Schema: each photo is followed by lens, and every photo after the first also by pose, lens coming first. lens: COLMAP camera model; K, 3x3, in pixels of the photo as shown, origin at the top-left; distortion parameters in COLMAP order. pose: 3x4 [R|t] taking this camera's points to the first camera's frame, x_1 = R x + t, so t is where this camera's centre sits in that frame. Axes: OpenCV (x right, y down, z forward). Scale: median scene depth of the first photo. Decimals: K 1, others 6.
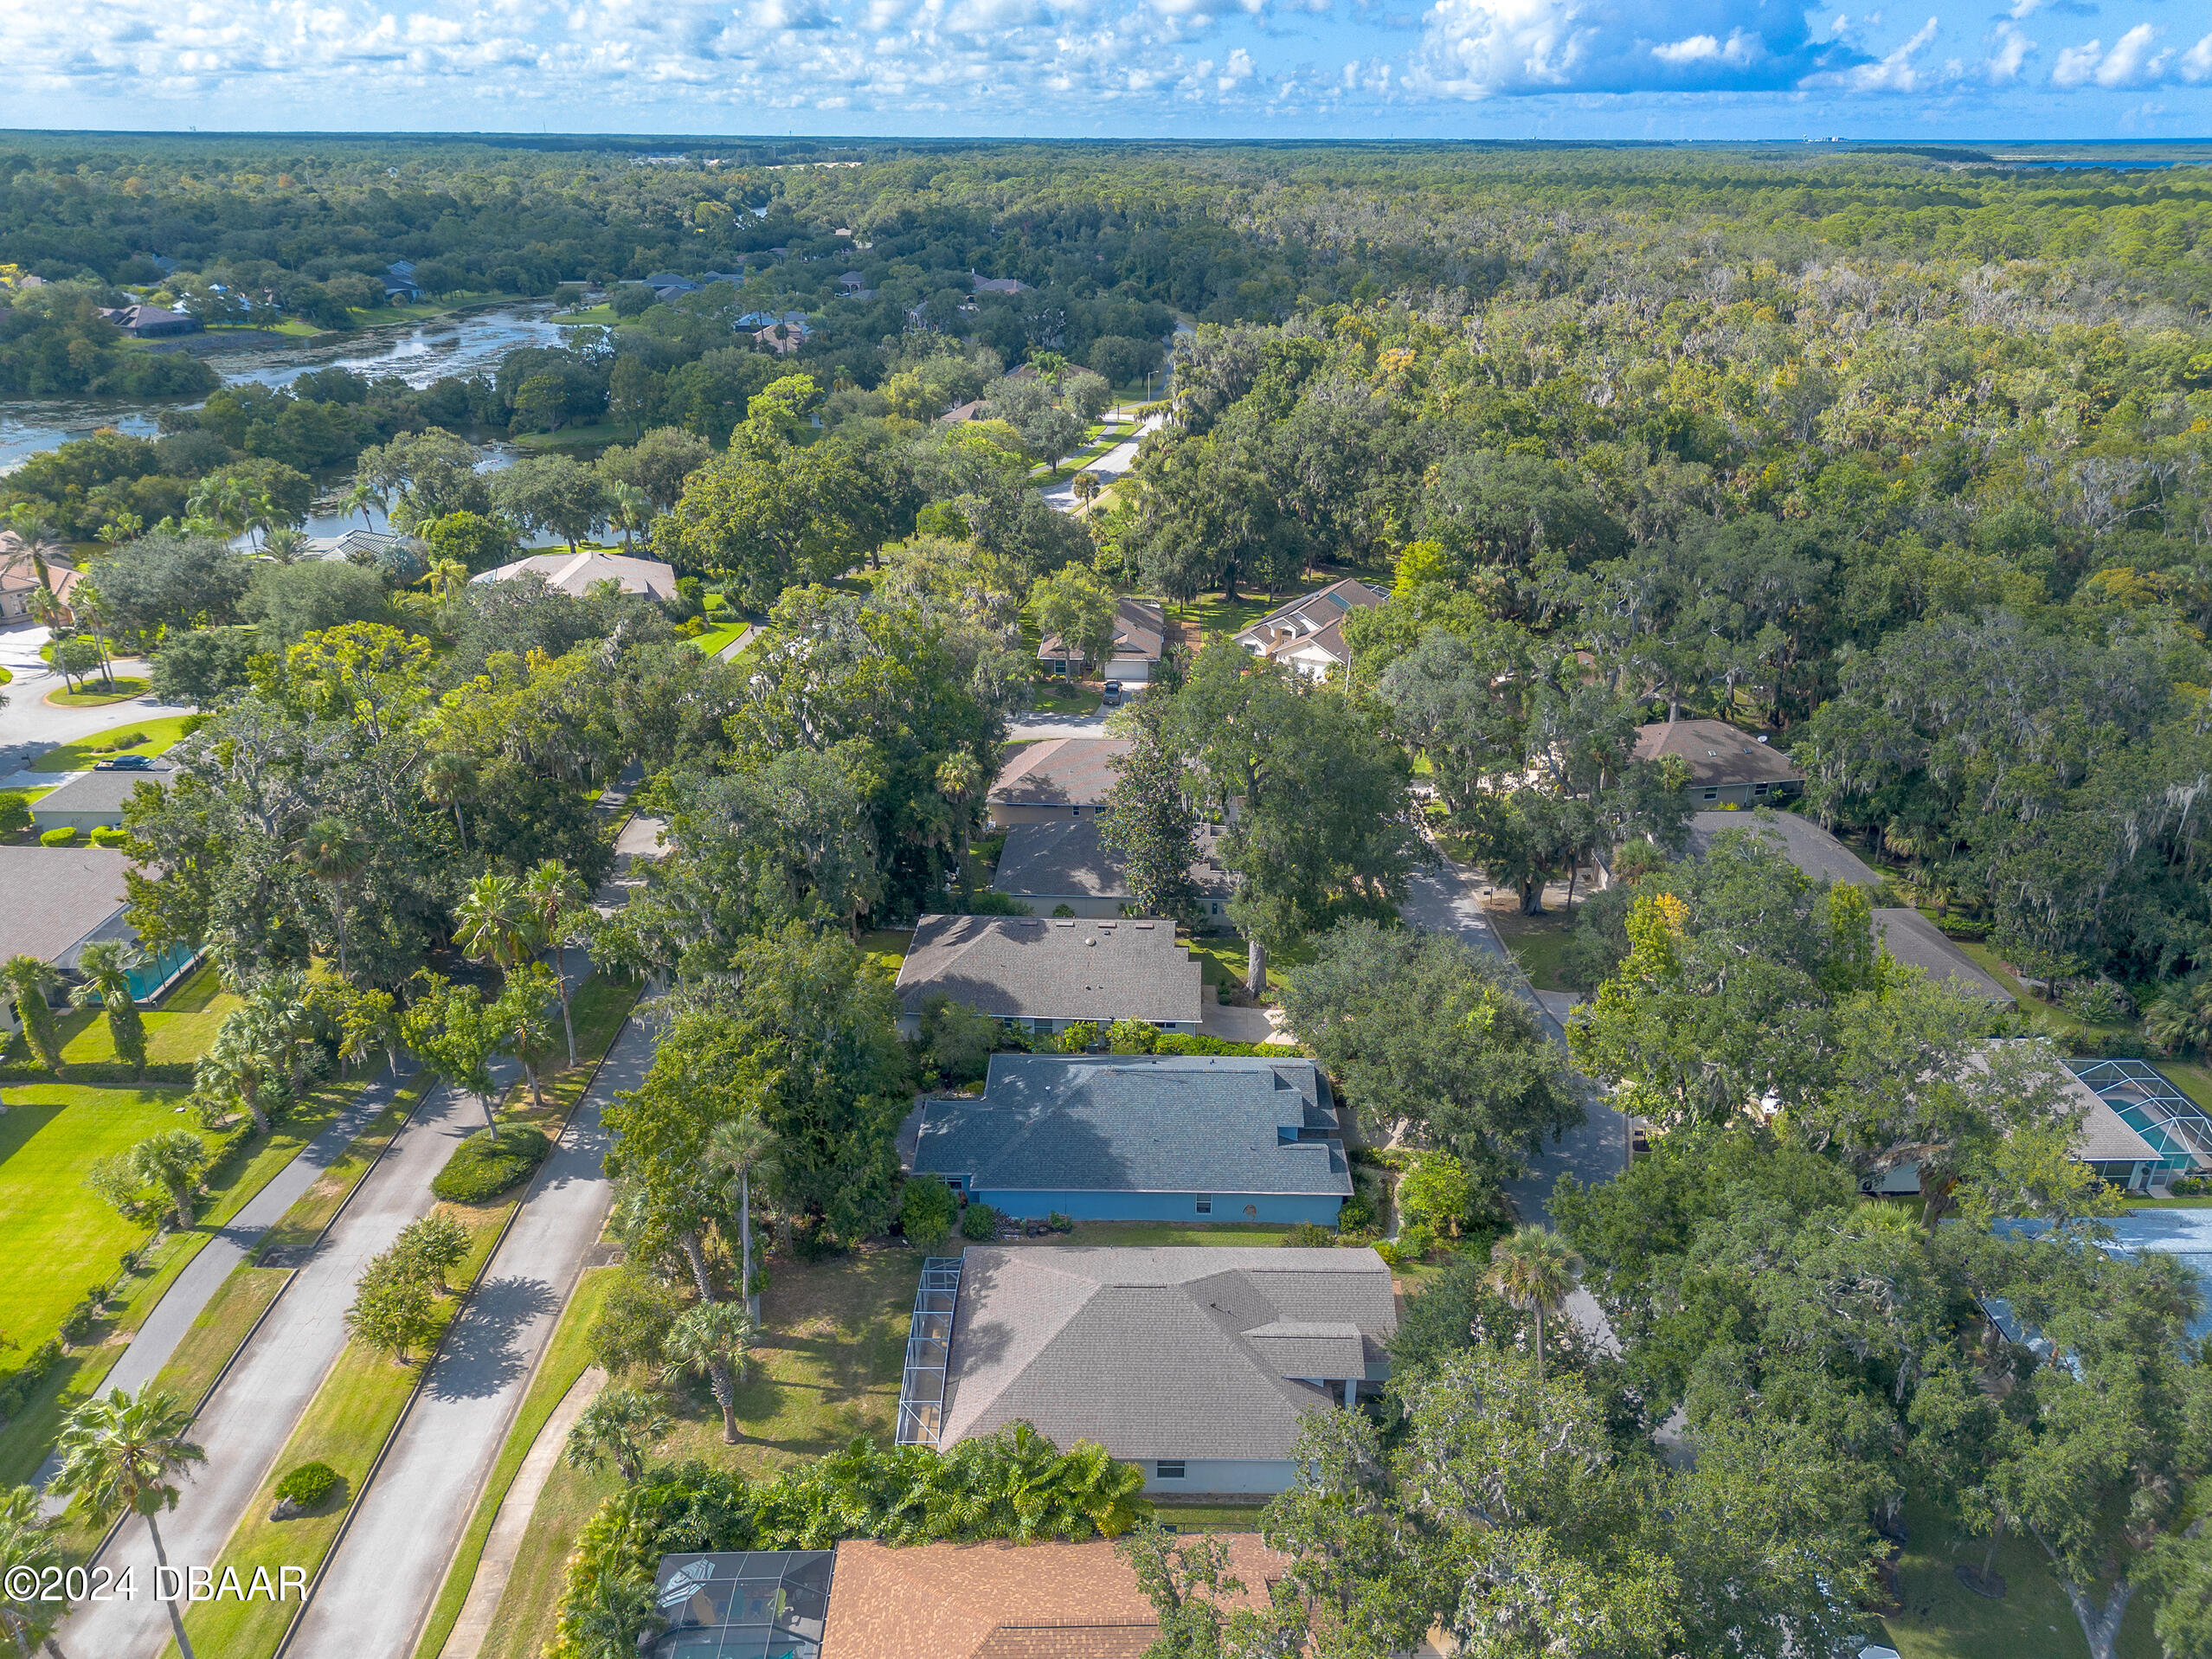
lens RADIAL K [[1508.4, 0, 1106.3], [0, 1508.4, 907.7], [0, 0, 1]] dist [0.046986, -0.034385]
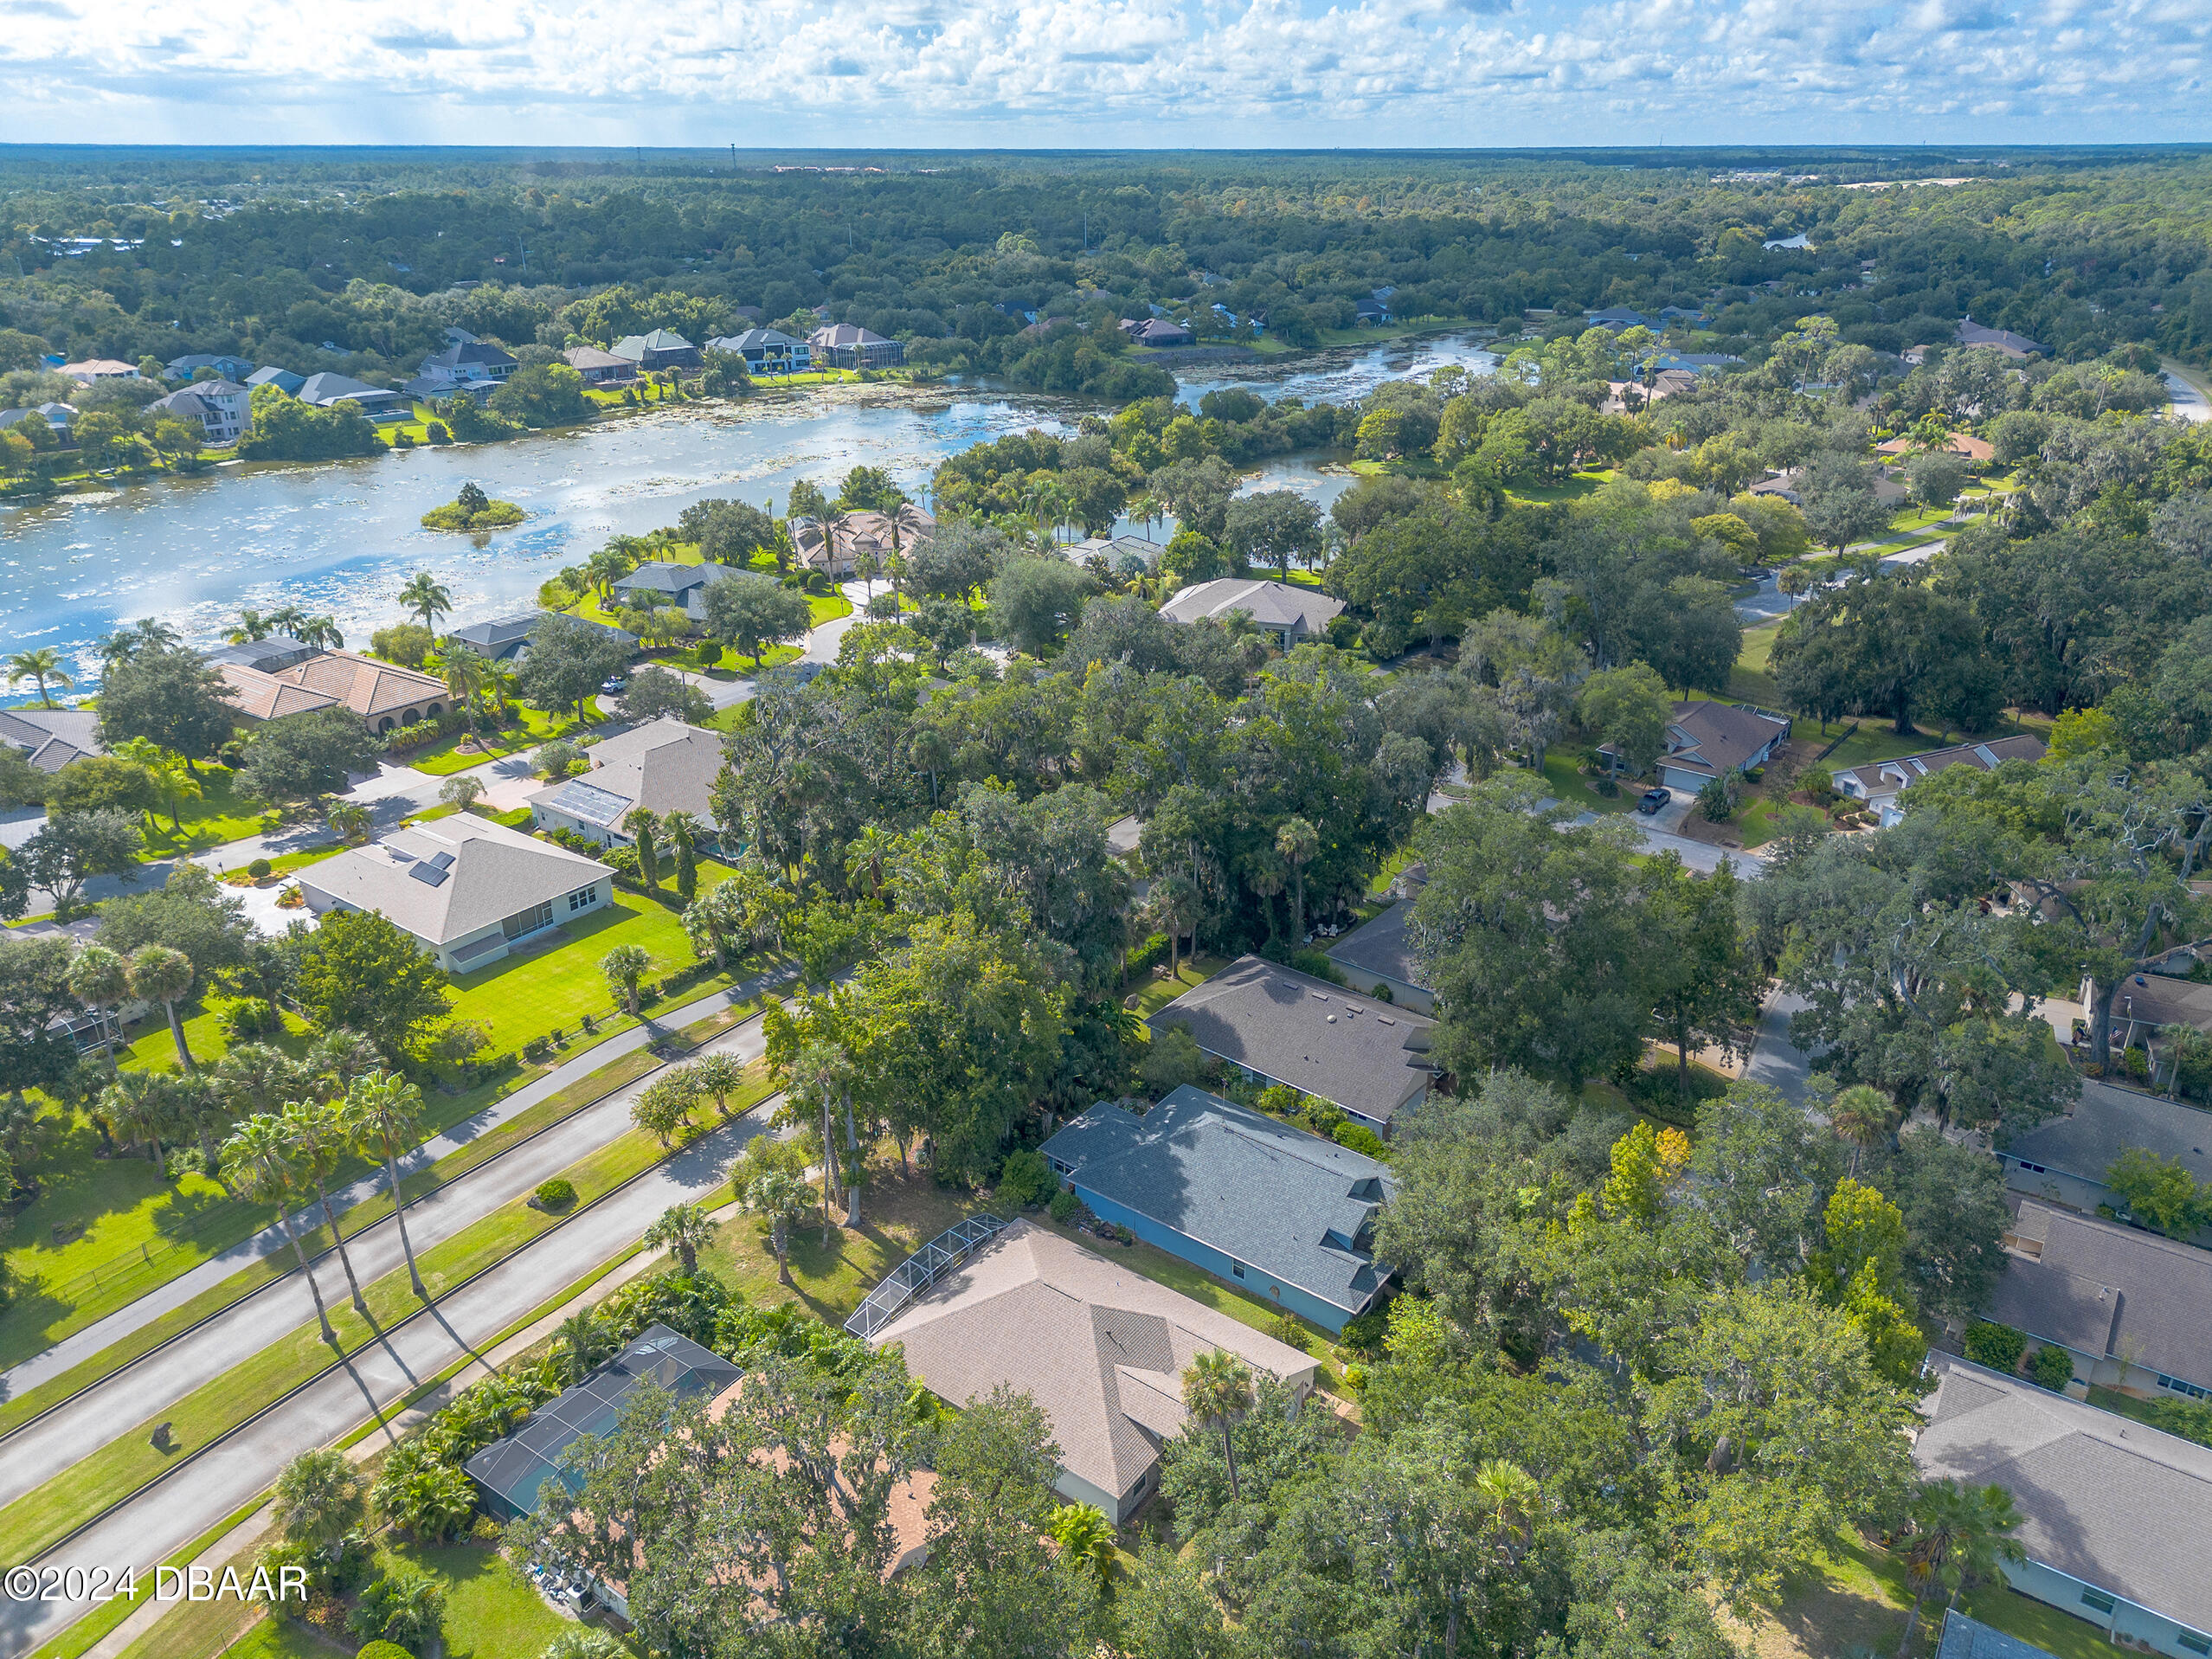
lens RADIAL K [[1508.4, 0, 1106.3], [0, 1508.4, 907.7], [0, 0, 1]] dist [0.046986, -0.034385]
pose [[0.811939, 0.258137, -0.523566, 0.454145], [-0.262376, 0.962588, 0.067701, -0.094546], [0.521454, 0.082402, 0.849291, 0.006276]]
